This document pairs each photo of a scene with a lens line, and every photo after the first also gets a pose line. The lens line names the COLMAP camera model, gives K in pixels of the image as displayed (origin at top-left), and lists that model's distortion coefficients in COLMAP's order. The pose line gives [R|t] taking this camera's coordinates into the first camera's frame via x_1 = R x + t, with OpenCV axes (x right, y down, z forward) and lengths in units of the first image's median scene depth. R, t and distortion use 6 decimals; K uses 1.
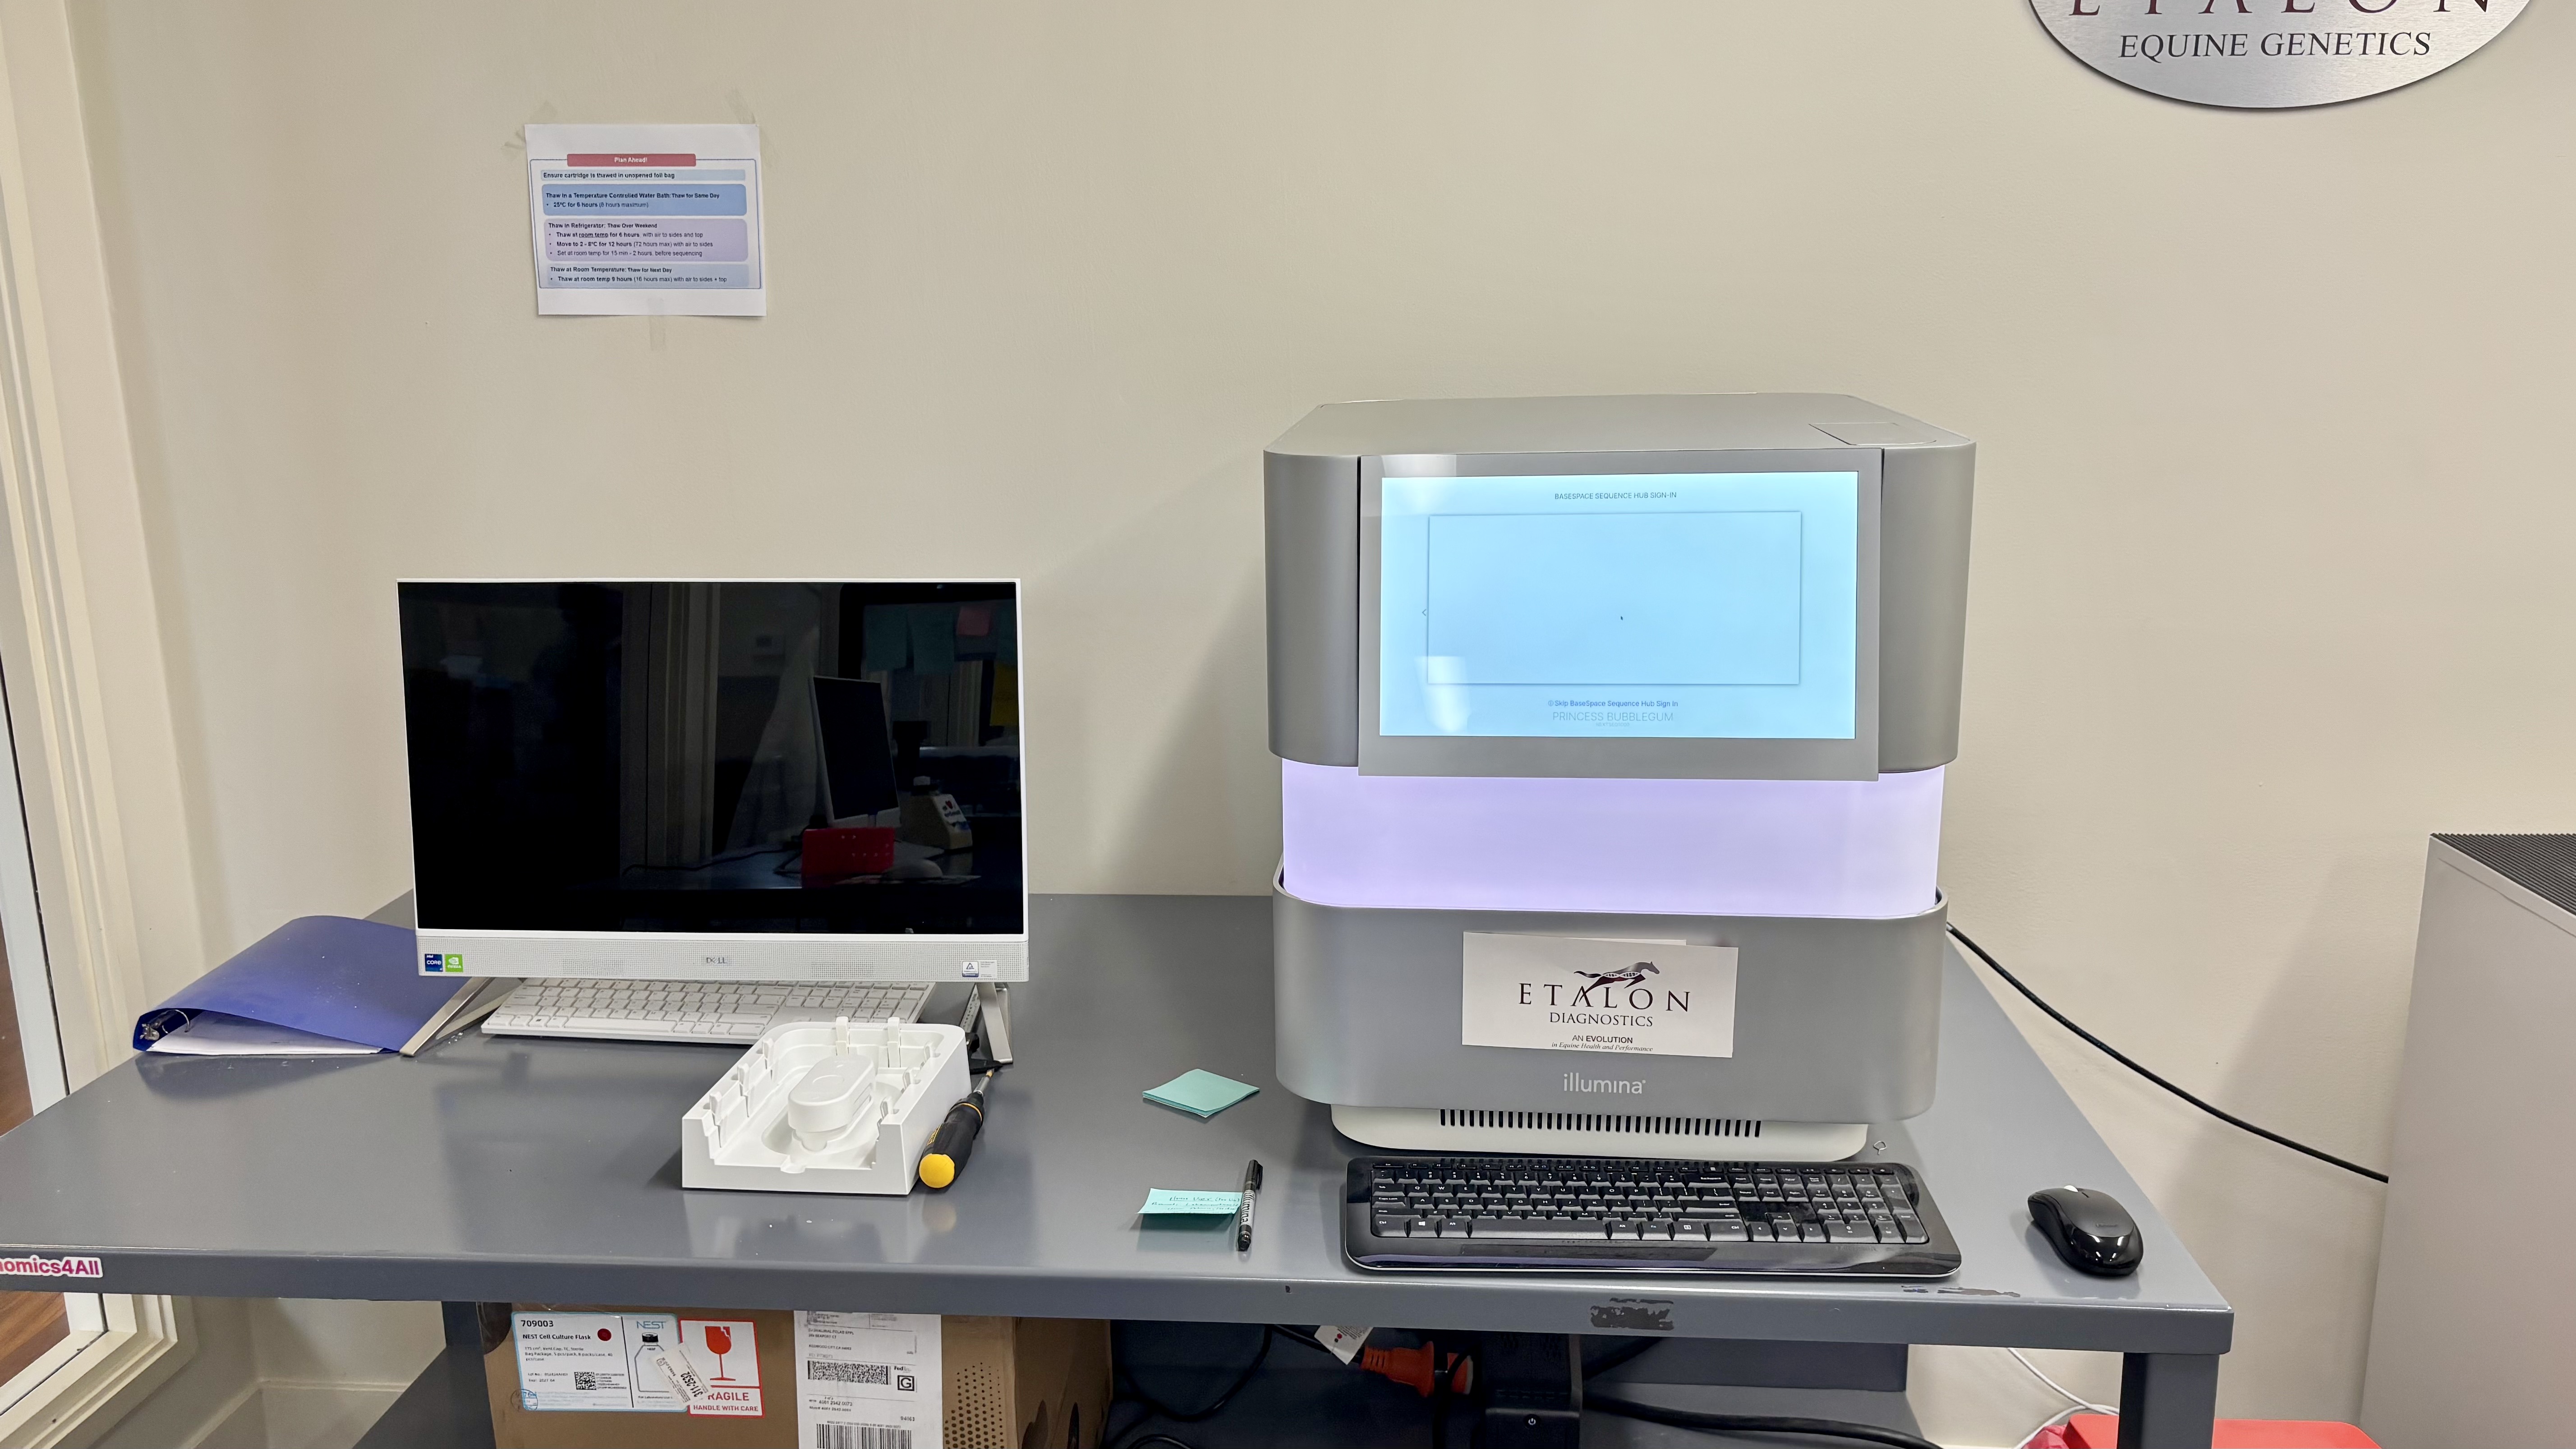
lens RADIAL K [[1990.0, 0, 1295.2], [0, 1990.0, 715.6], [0, 0, 1]] dist [0.092776, -0.084930]
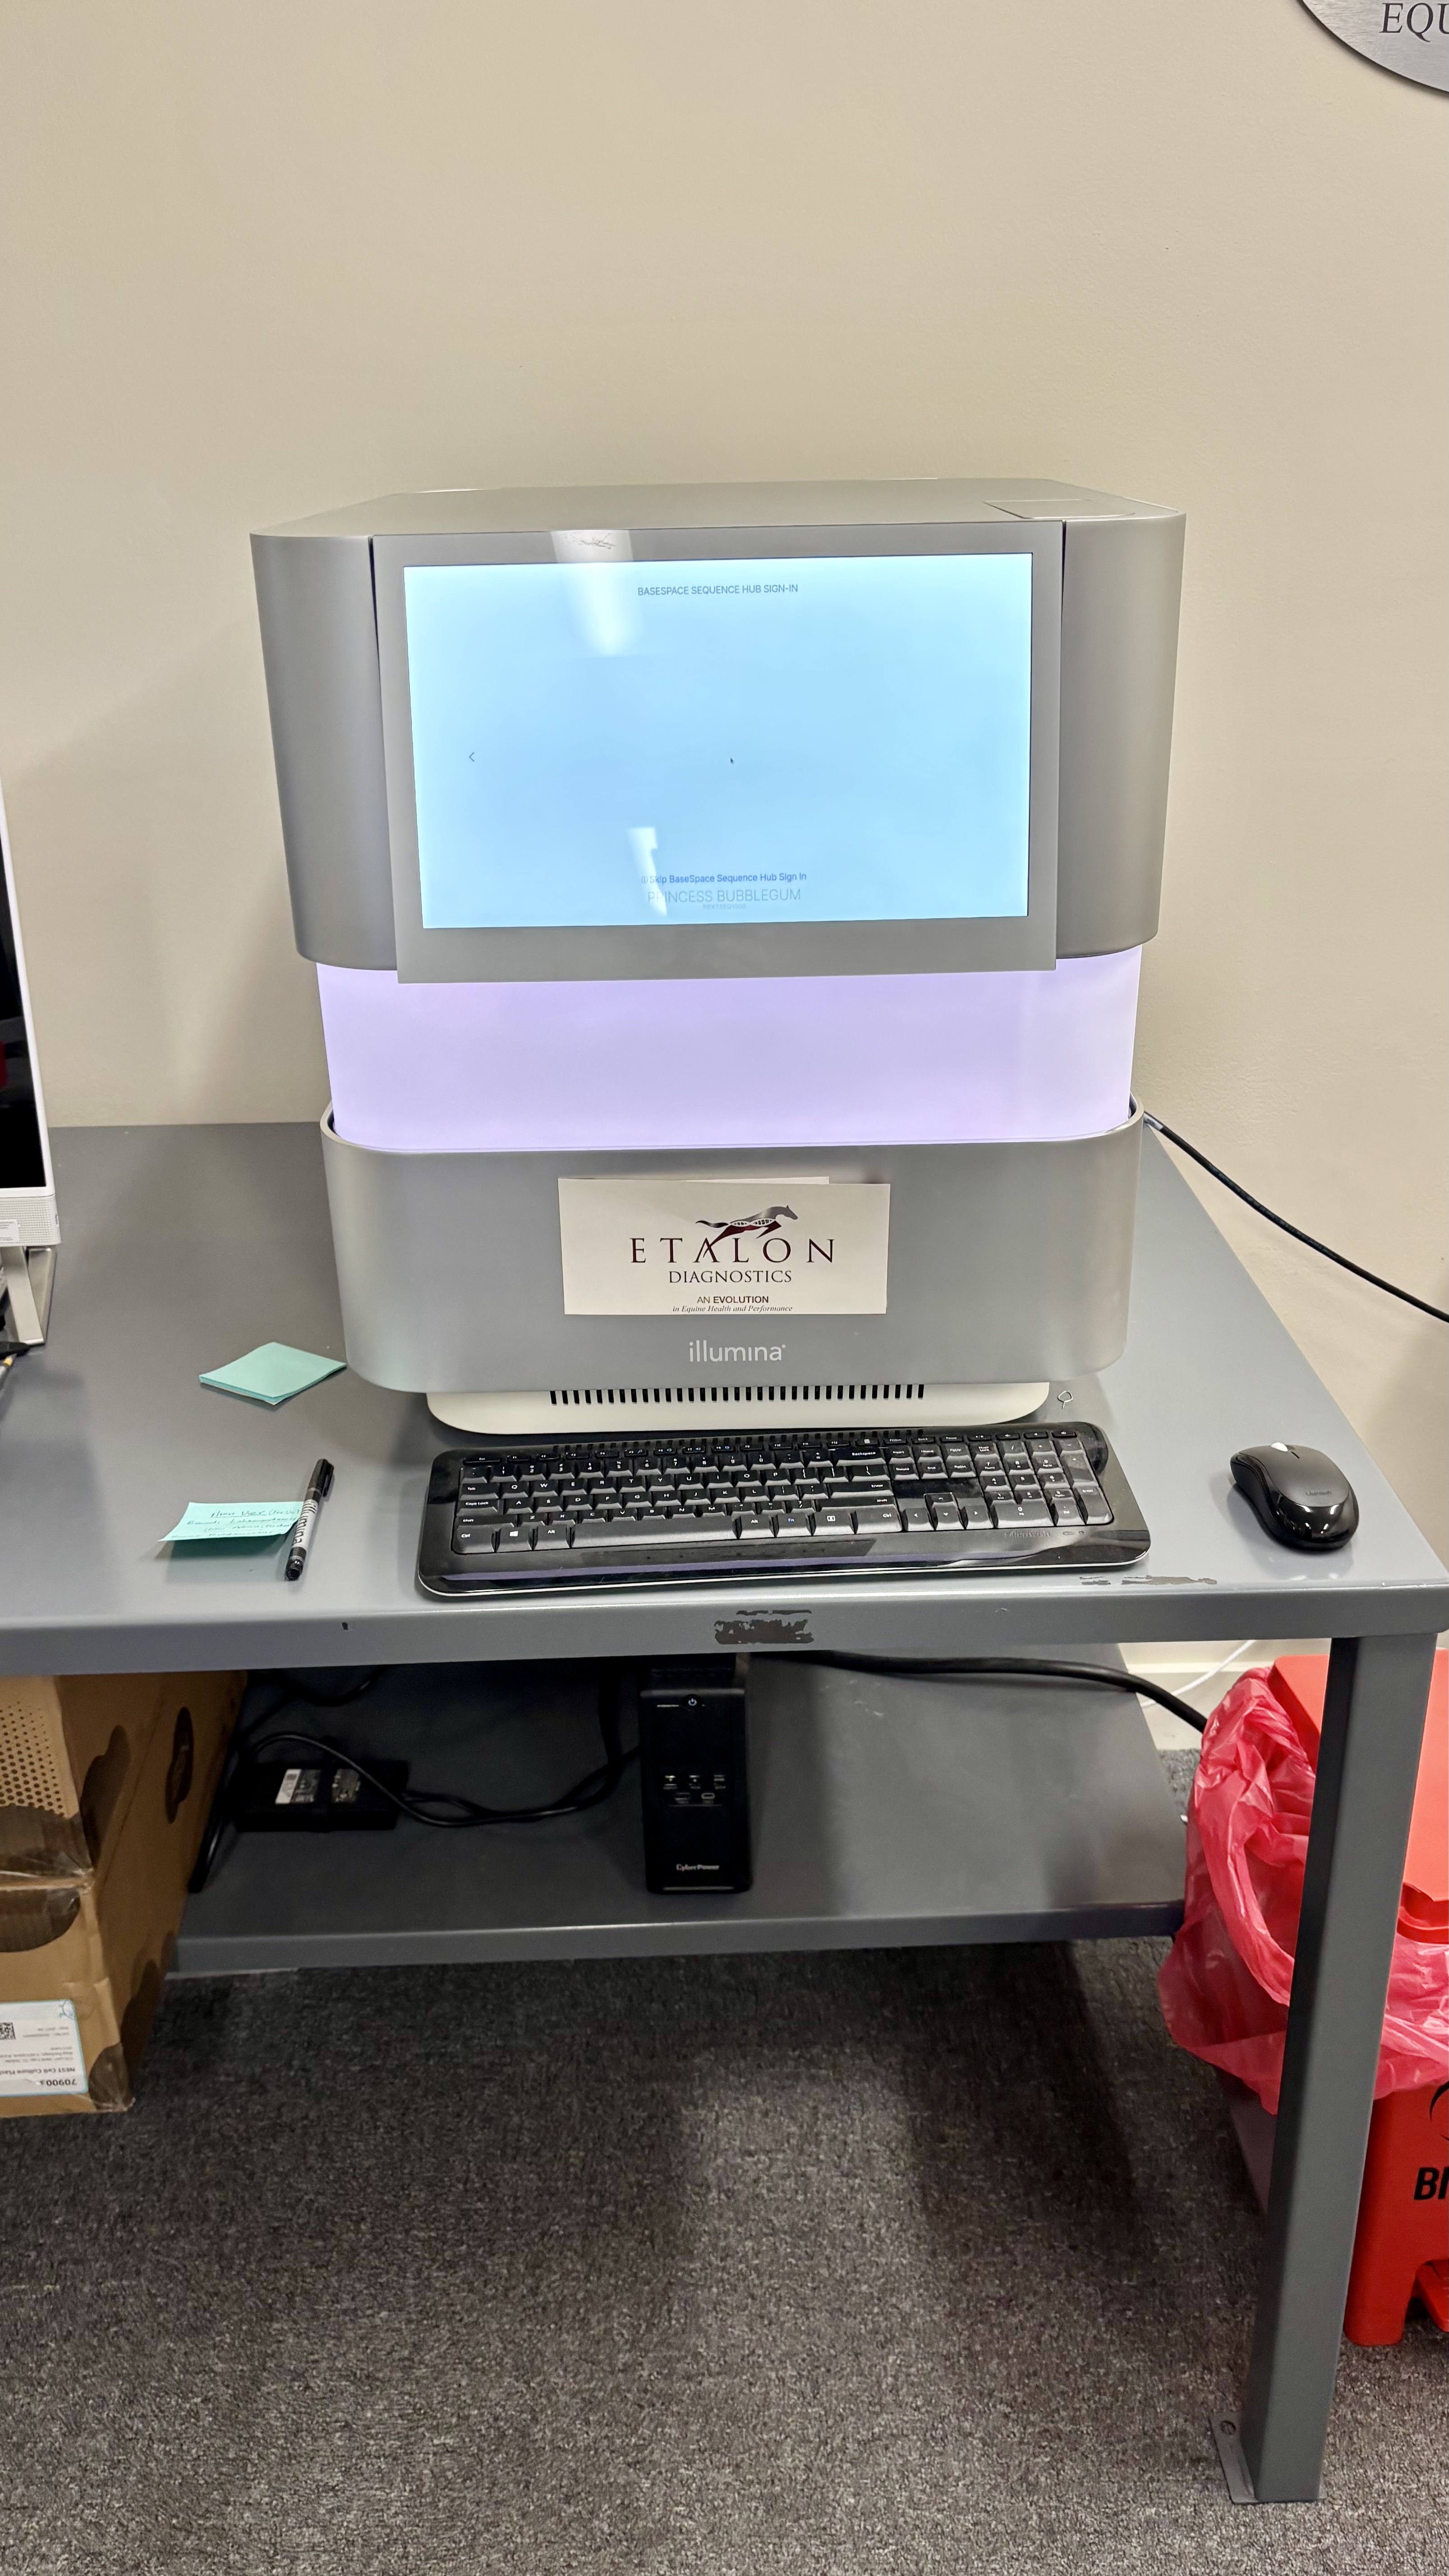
lens RADIAL K [[1990.0, 0, 684.1], [0, 1990.0, 1289.3], [0, 0, 1]] dist [0.092776, -0.084930]
pose [[0.996714, -0.048054, 0.065209, 0.082244], [0.034892, 0.981212, 0.189750, 0.000966], [-0.073102, -0.186851, 0.979665, 0.202168]]
